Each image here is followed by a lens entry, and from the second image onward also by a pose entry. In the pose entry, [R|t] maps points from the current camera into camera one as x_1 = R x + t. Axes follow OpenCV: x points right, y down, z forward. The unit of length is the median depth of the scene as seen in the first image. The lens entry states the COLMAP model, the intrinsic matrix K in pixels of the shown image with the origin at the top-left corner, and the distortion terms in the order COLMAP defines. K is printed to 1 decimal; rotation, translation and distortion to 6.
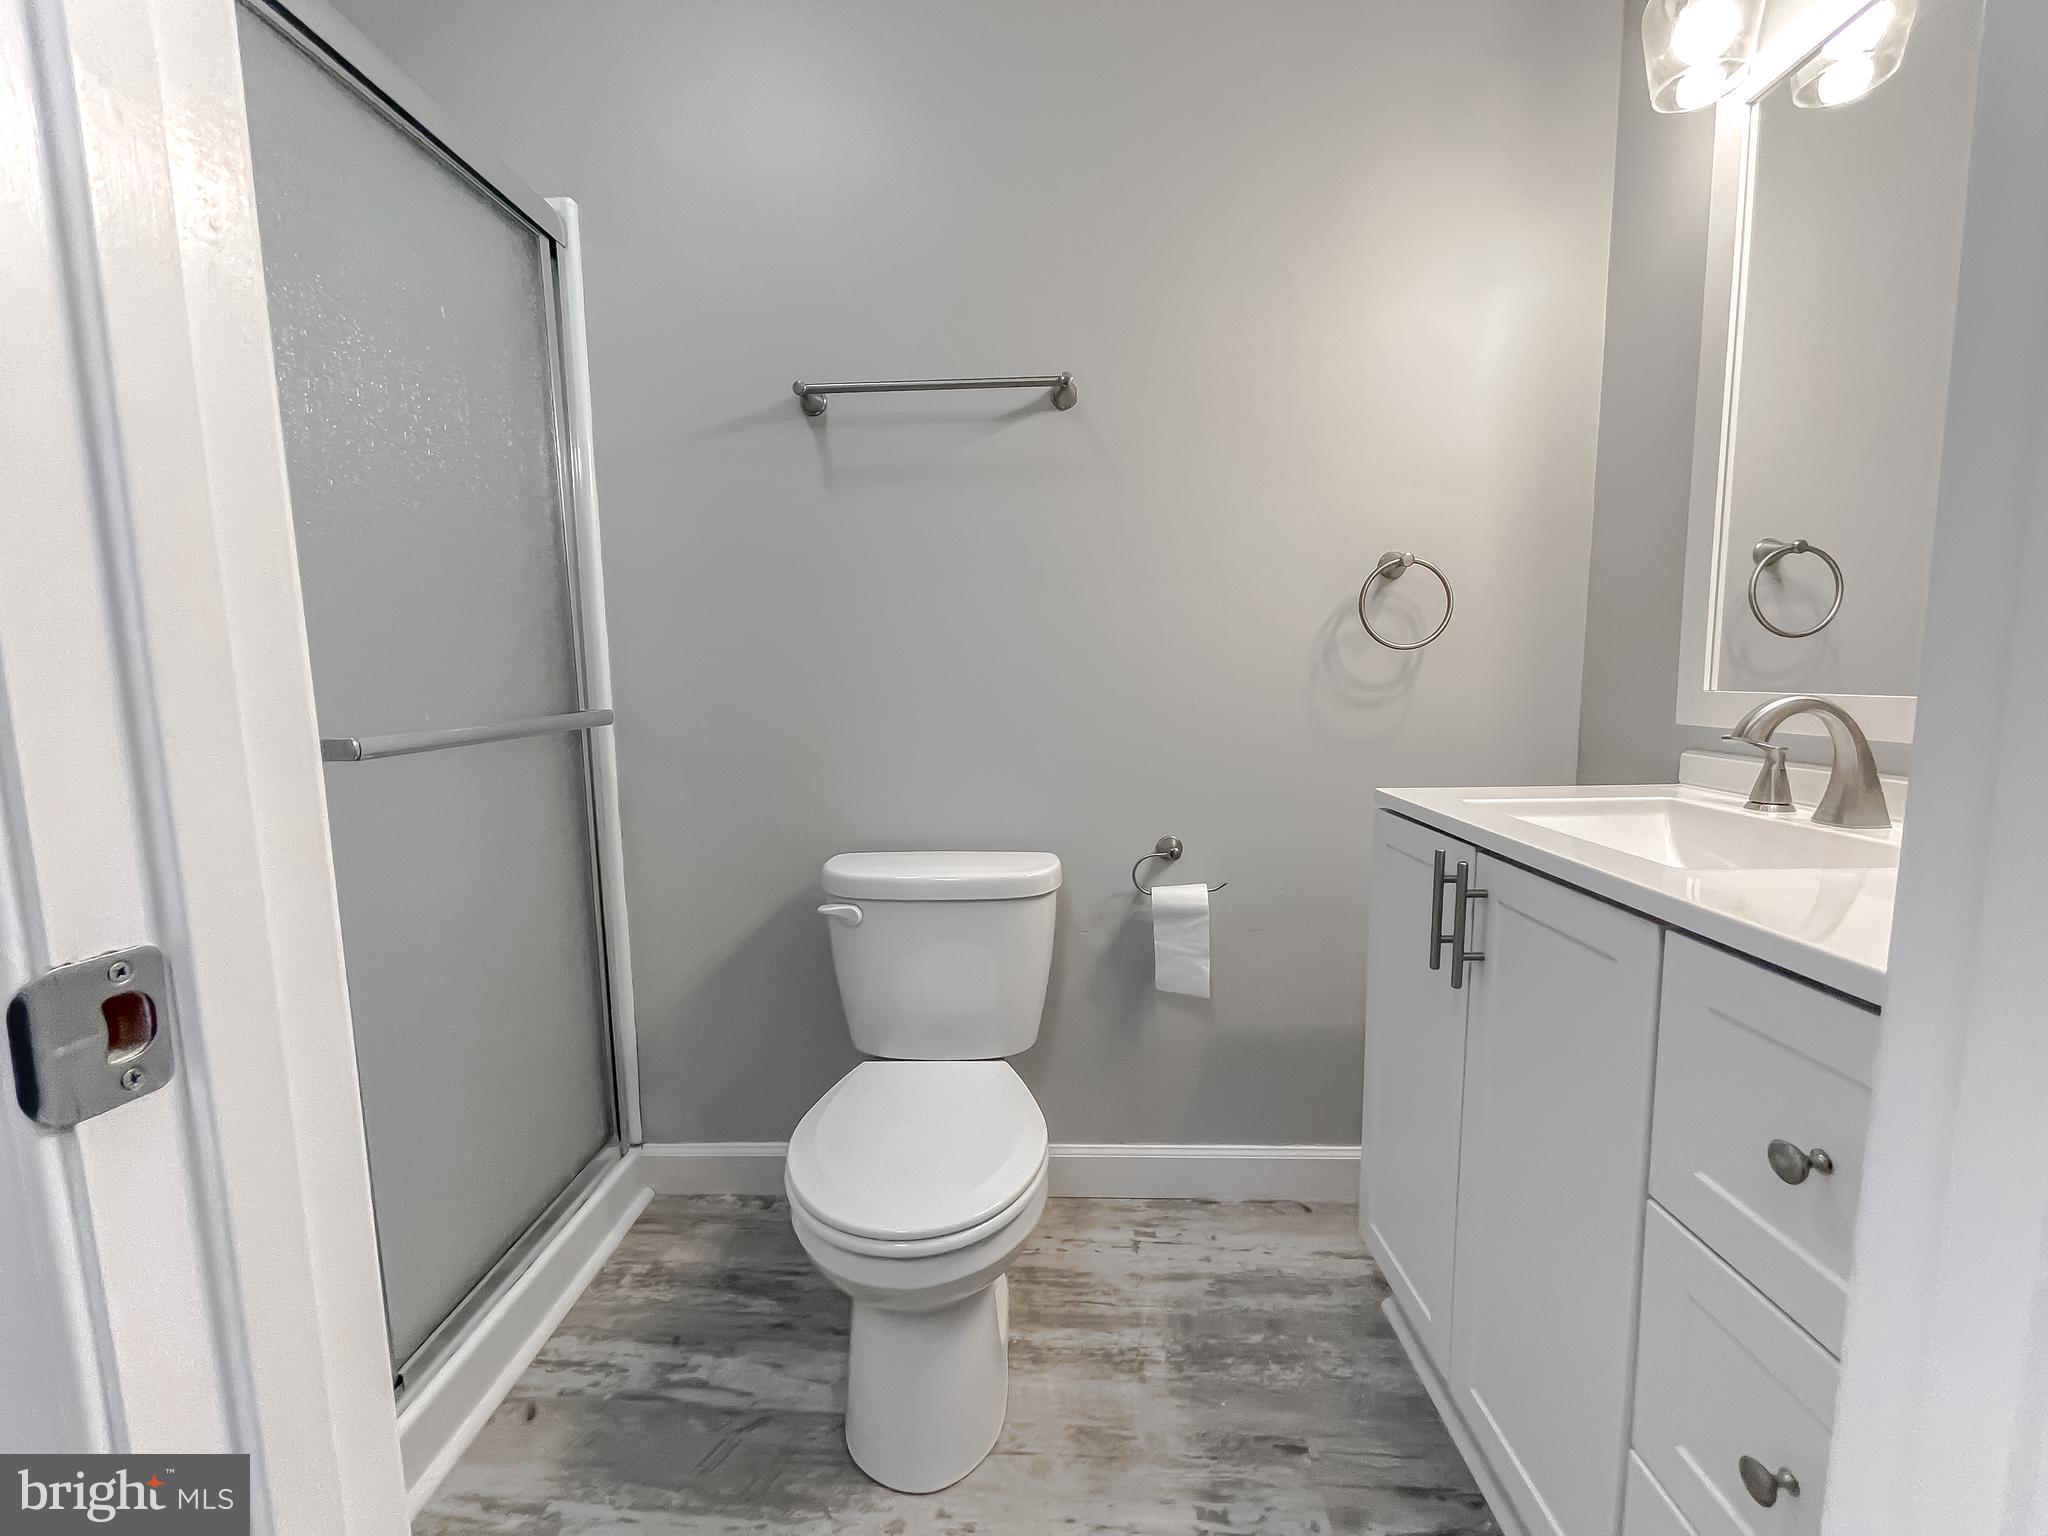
lens RADIAL K [[831.5, 0, 1016.5], [0, 831.5, 776.7], [0, 0, 1]] dist [-0.004844, 0.000373]
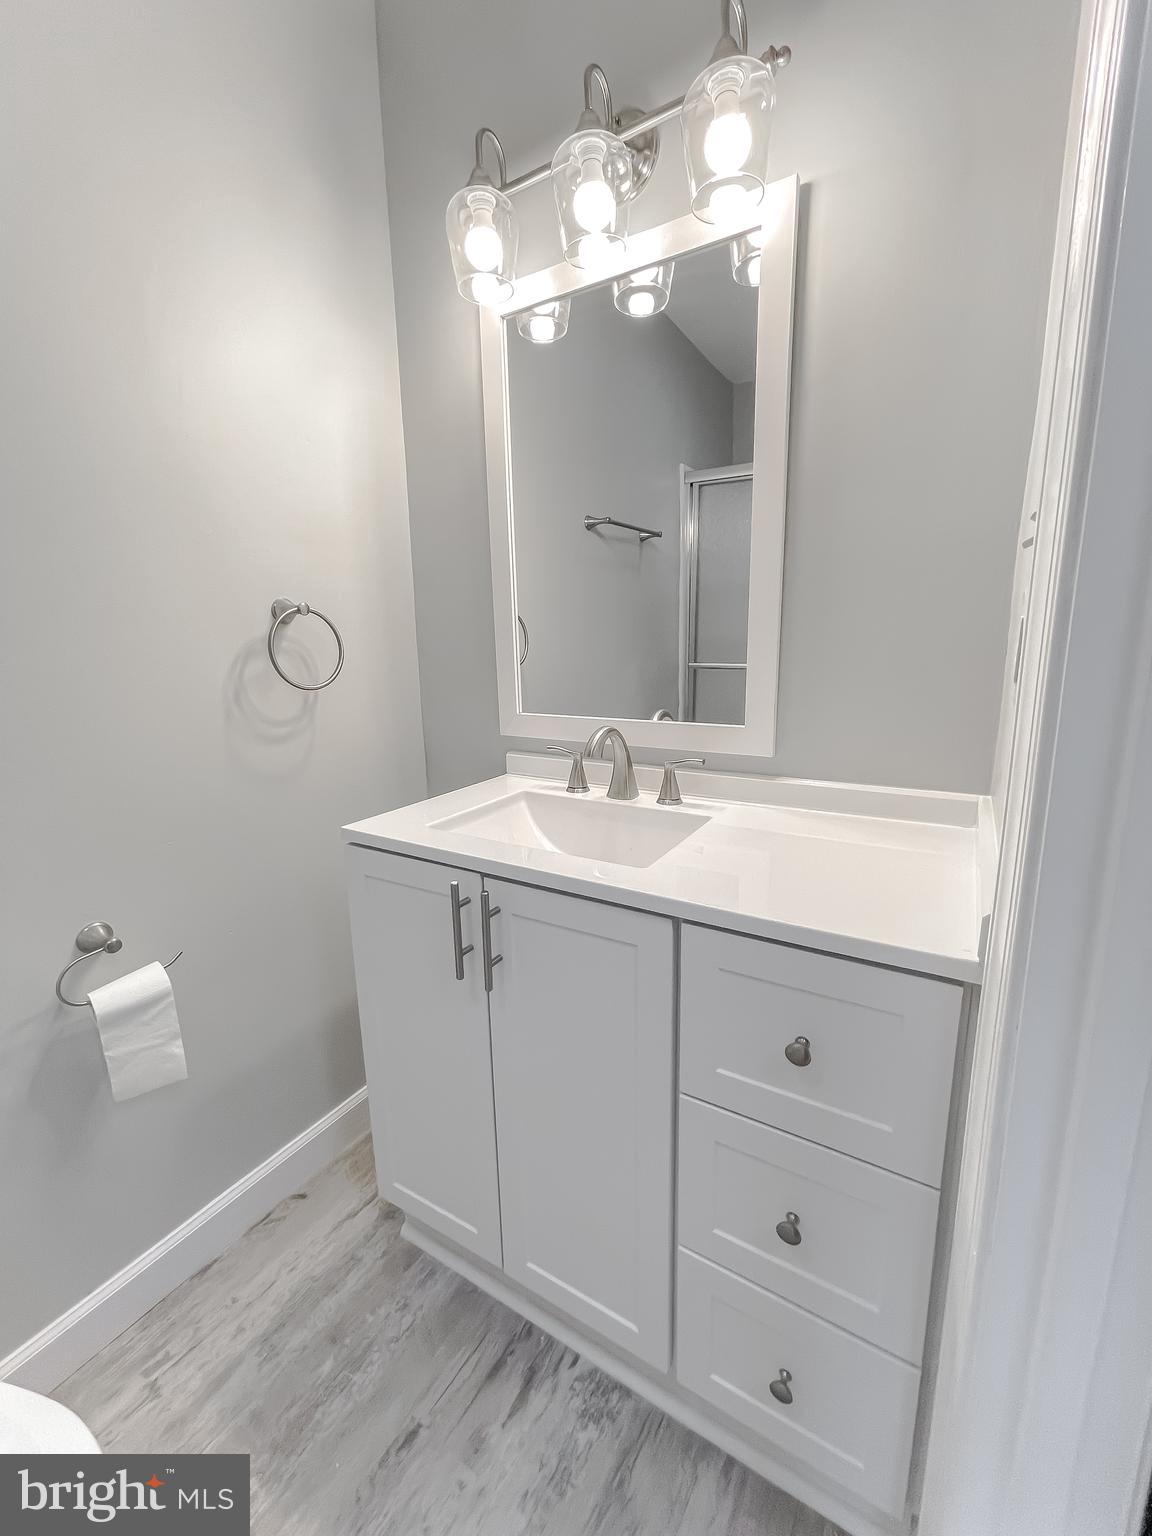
lens RADIAL K [[616.8, 0, 577.9], [0, 616.8, 761.8], [0, 0, 1]] dist [0.016659, -0.008240]
pose [[0.488132, -0.164506, 0.857126, -0.102934], [0.118116, 0.985492, 0.121876, -0.129237], [-0.864740, 0.041749, 0.500481, 0.301476]]
